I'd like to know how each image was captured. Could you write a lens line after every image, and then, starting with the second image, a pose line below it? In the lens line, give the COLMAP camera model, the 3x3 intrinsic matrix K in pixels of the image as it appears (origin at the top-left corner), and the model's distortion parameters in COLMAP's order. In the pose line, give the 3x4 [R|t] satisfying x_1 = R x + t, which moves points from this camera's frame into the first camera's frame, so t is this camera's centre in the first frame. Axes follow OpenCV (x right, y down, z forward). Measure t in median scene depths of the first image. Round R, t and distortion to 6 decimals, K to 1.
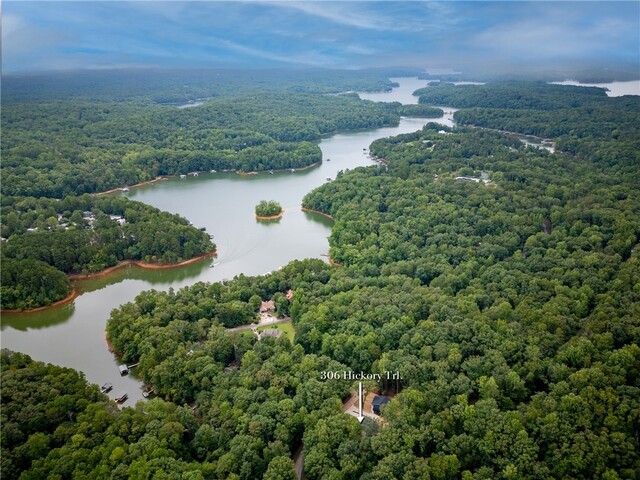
lens RADIAL K [[437.1, 0, 320.0], [0, 437.1, 240.0], [0, 0, 1]] dist [0.002985, -0.001373]
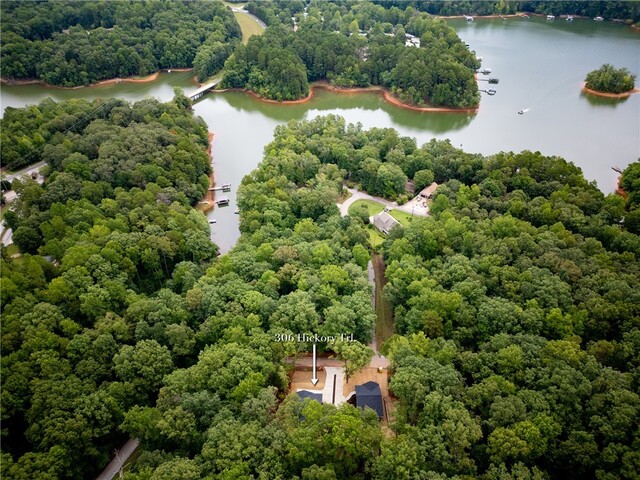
lens RADIAL K [[437.1, 0, 320.0], [0, 437.1, 240.0], [0, 0, 1]] dist [0.002985, -0.001373]
pose [[0.620295, 0.494482, -0.608869, 0.170604], [-0.287509, 0.865563, 0.410048, -0.011666], [0.729776, -0.079295, 0.679072, 0.284980]]
